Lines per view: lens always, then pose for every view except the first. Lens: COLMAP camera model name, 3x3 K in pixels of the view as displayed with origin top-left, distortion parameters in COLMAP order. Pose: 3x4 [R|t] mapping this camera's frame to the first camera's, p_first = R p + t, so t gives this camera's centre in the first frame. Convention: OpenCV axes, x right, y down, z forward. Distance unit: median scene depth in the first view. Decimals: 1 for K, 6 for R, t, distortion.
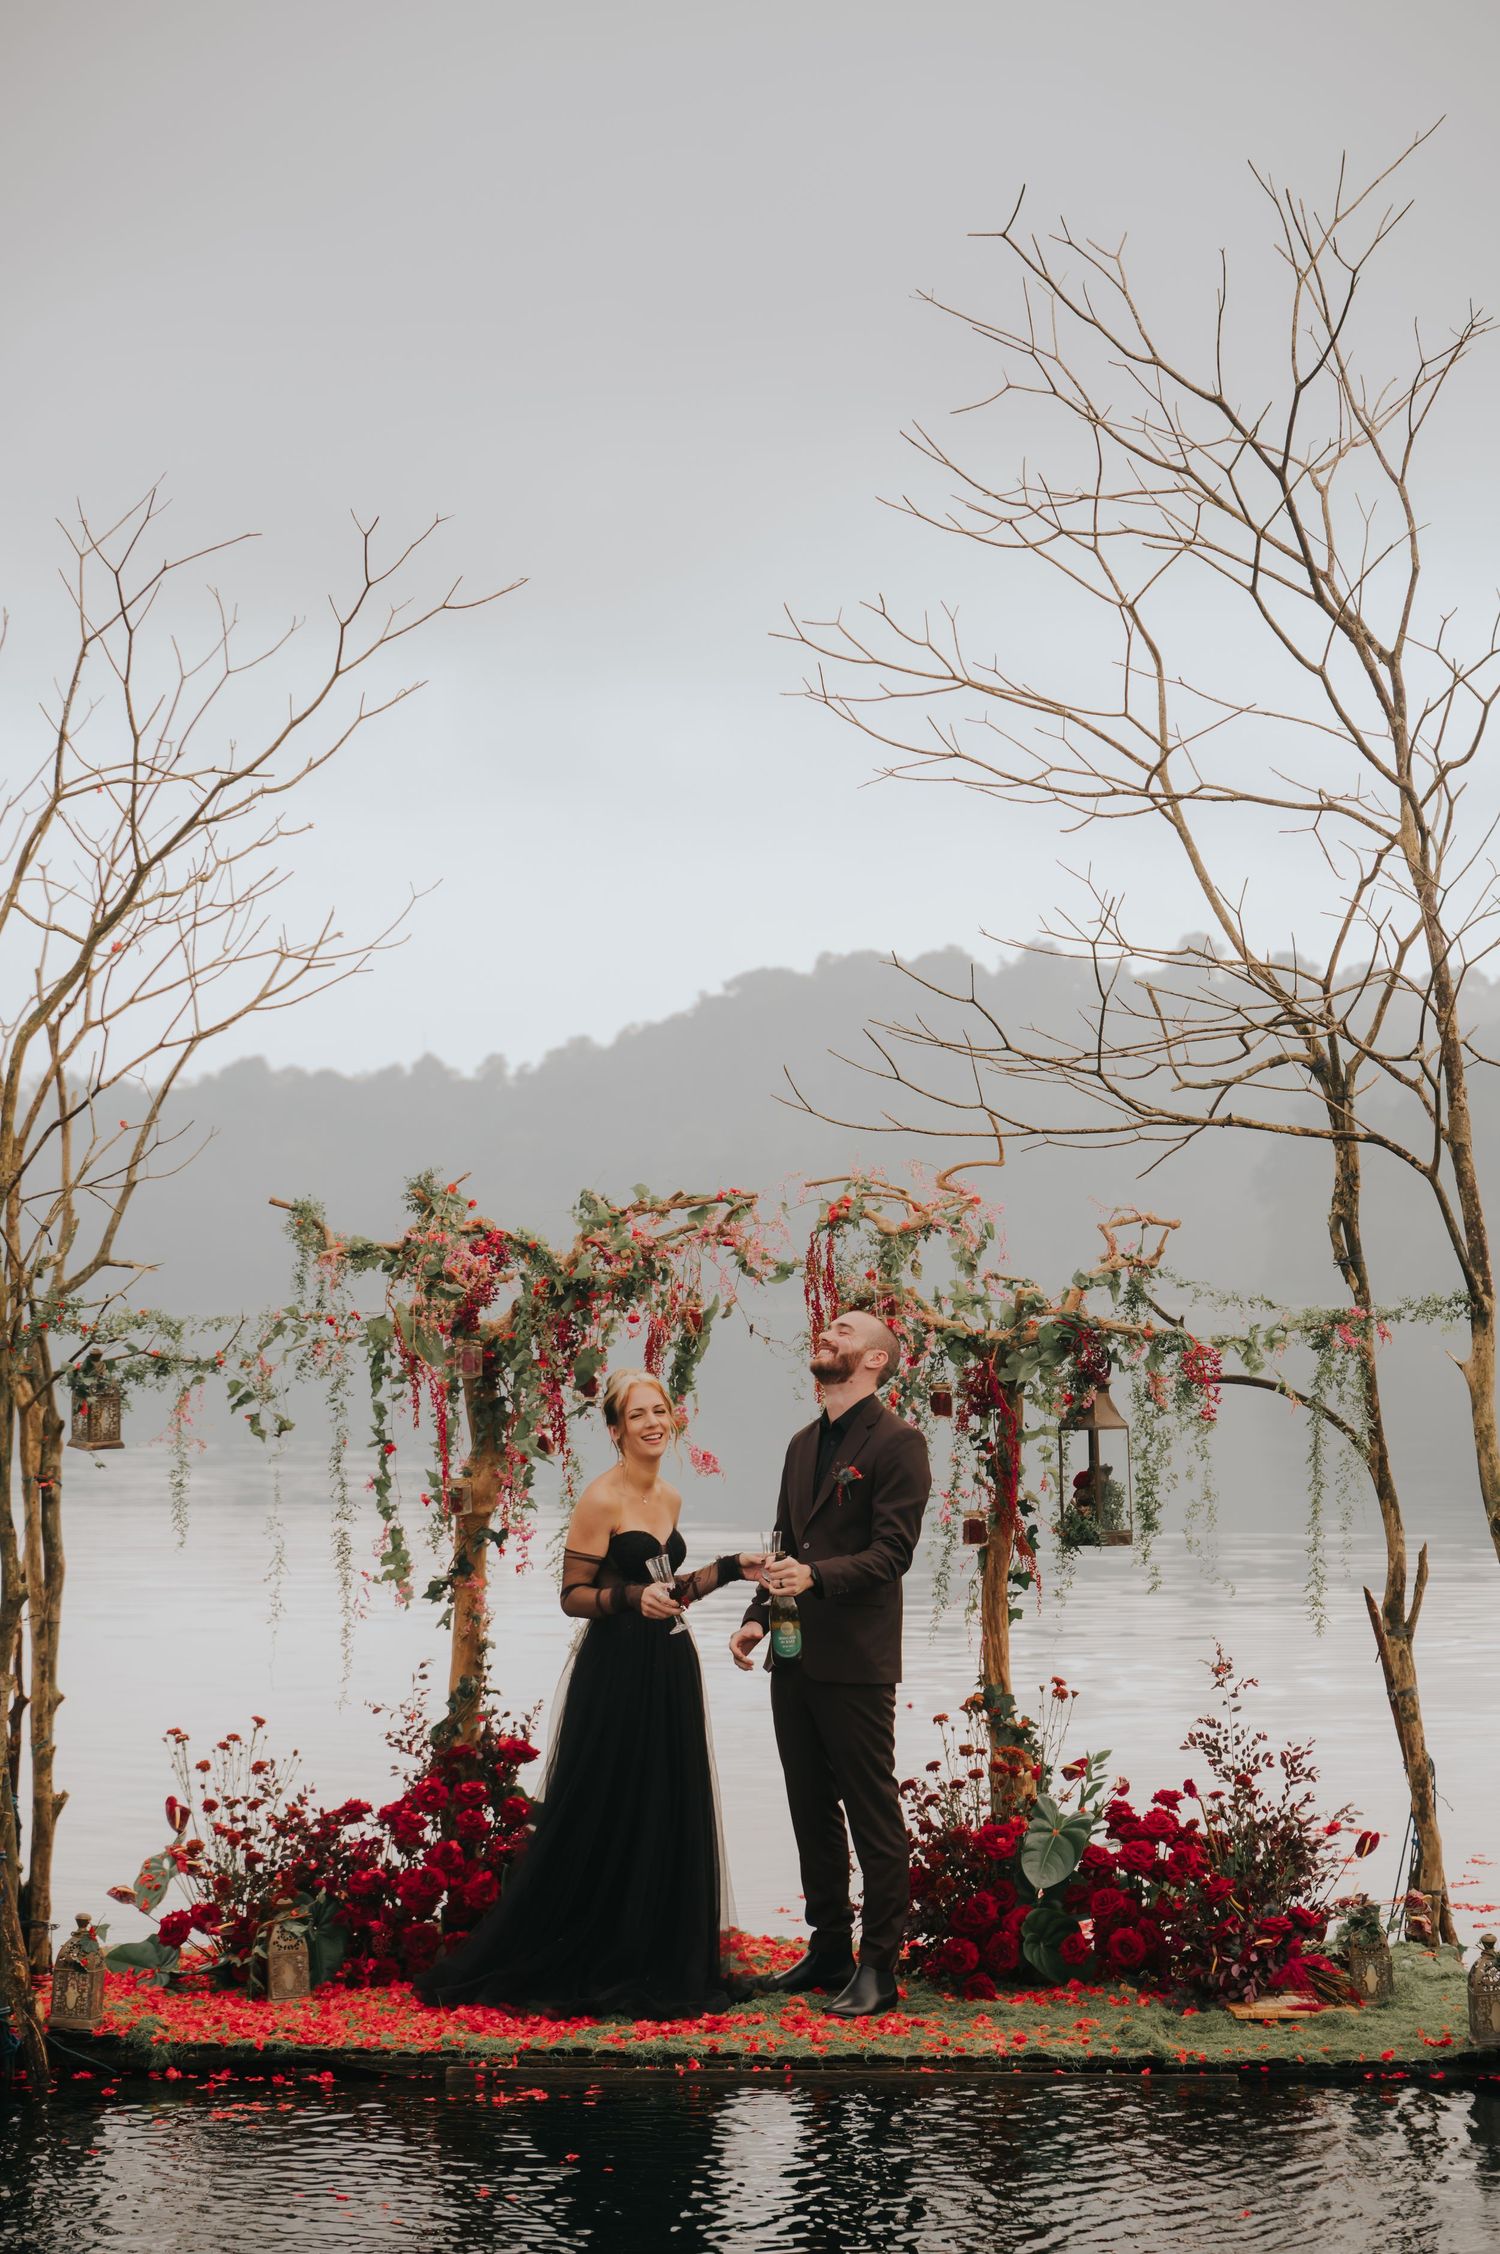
lens RADIAL K [[4737.4, 0, 793.5], [0, 4737.4, 1159.2], [0, 0, 1]] dist [-0.021689, 0.000000]
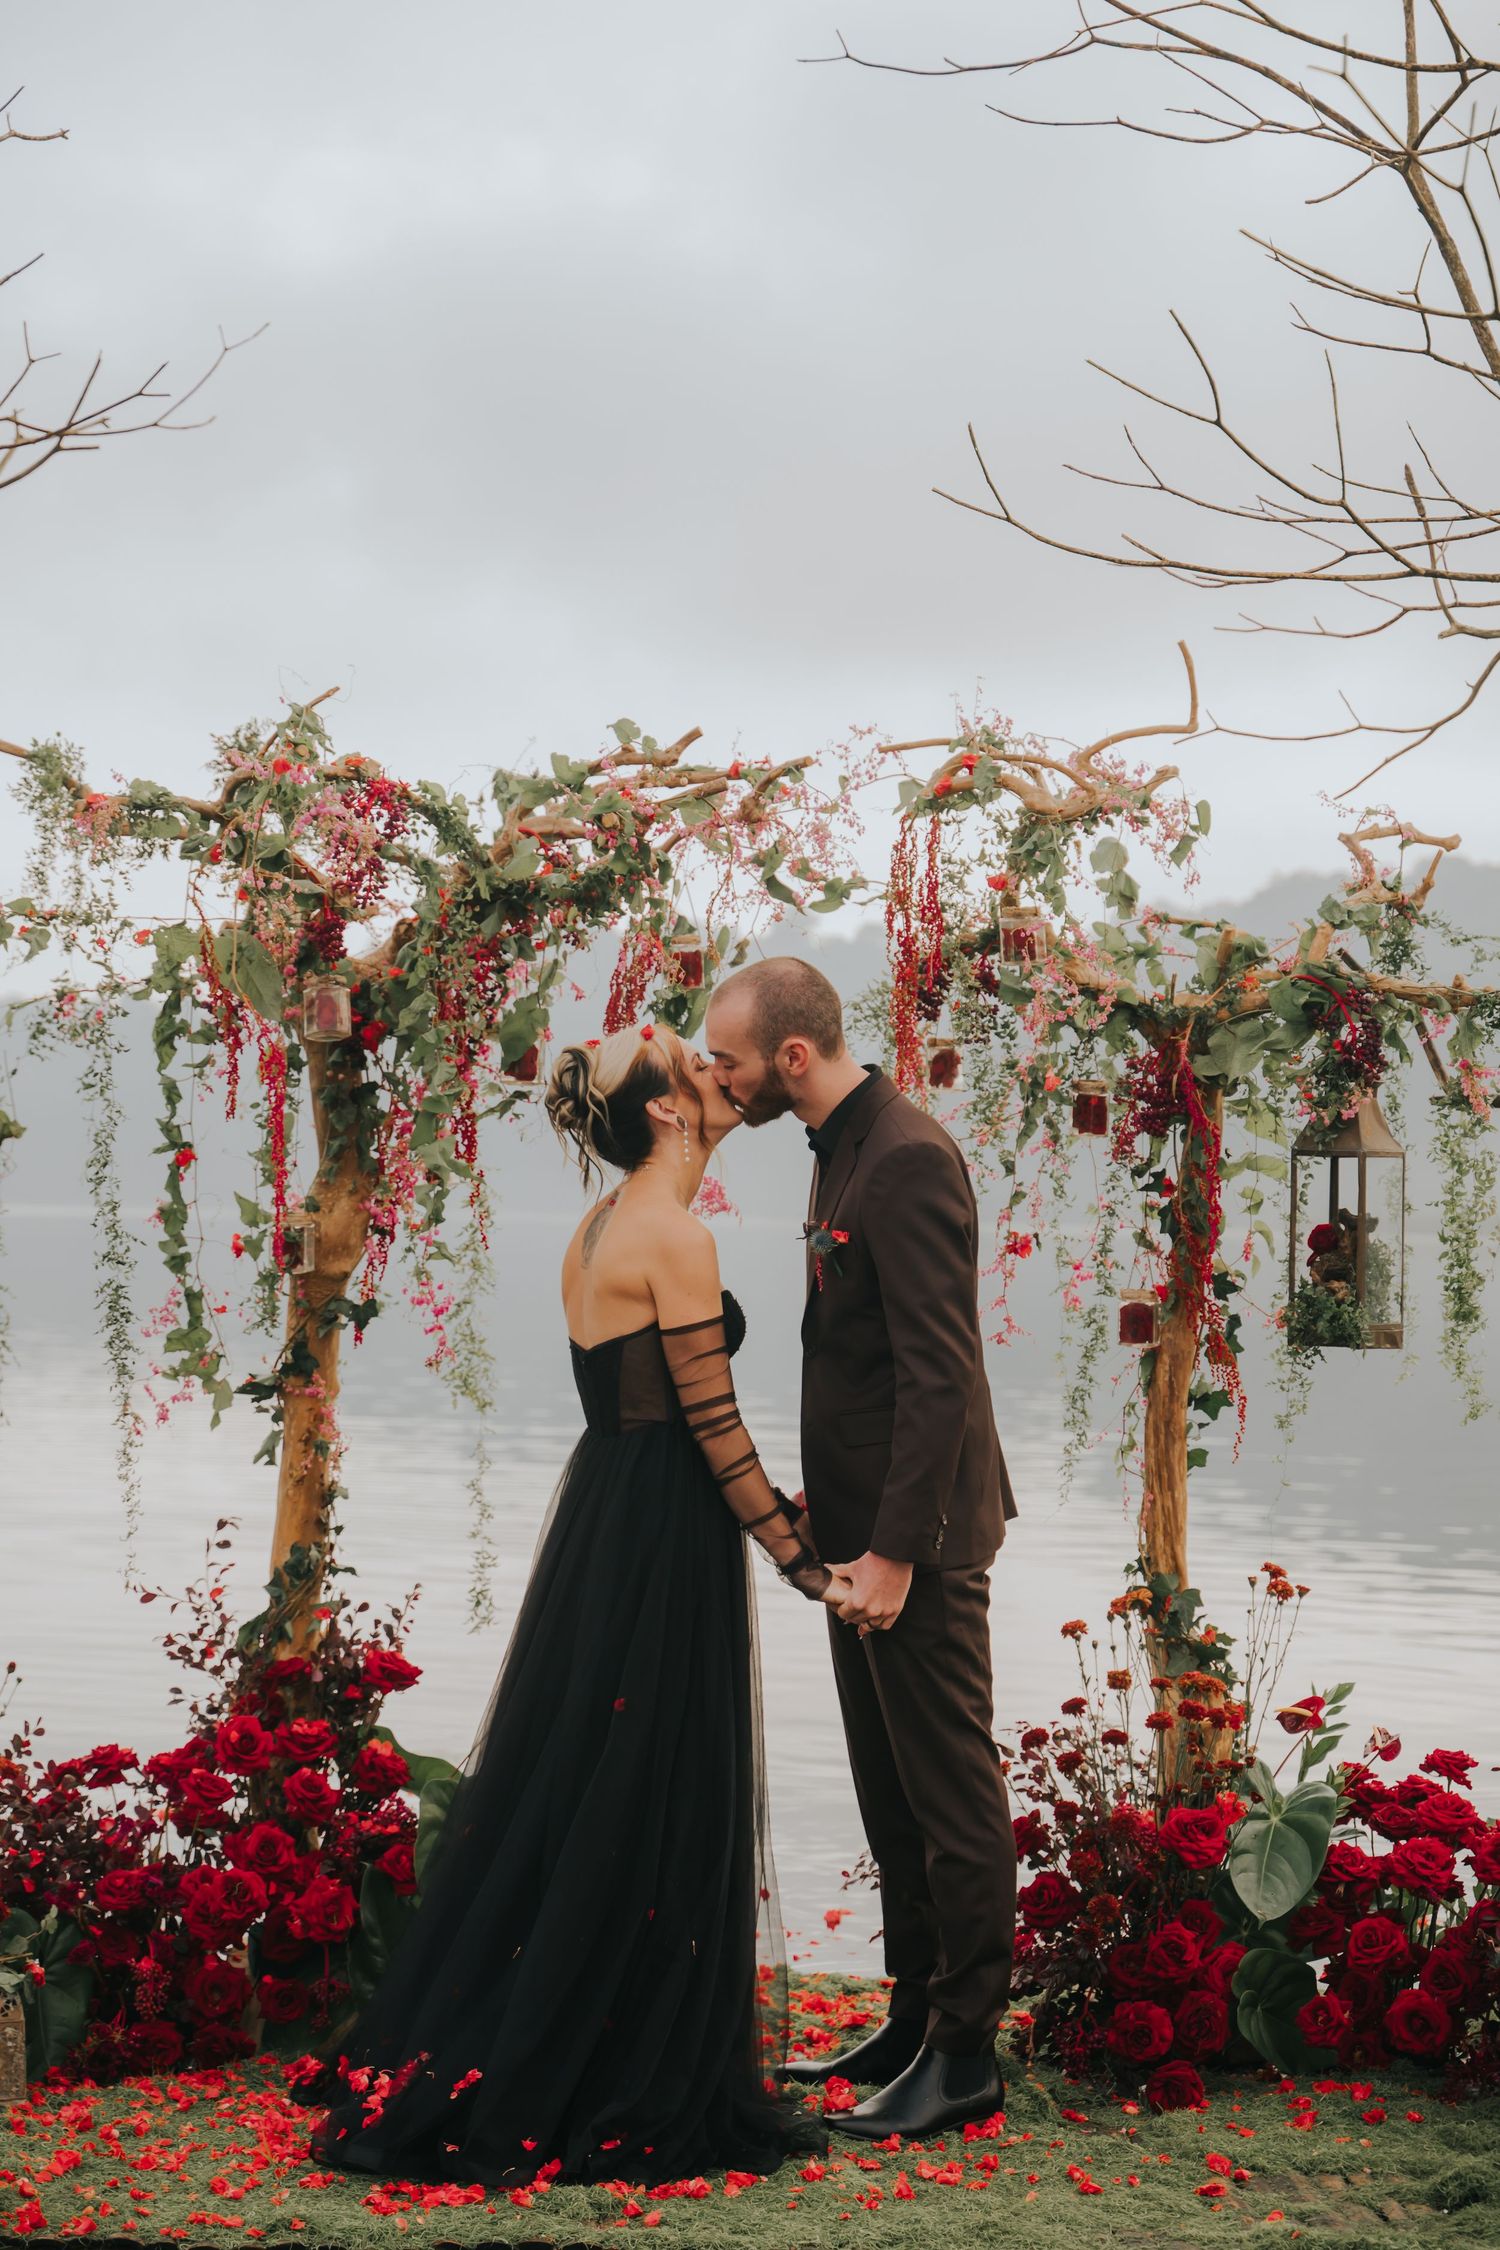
lens RADIAL K [[4098.4, 0, 743.7], [0, 4098.4, 1125.8], [0, 0, 1]] dist [0.024178, 0.000000]
pose [[0.997007, 0.025755, 0.072896, -0.052530], [-0.026149, 0.999648, 0.004451, 0.052425], [-0.072756, -0.006344, 0.997330, 0.477550]]
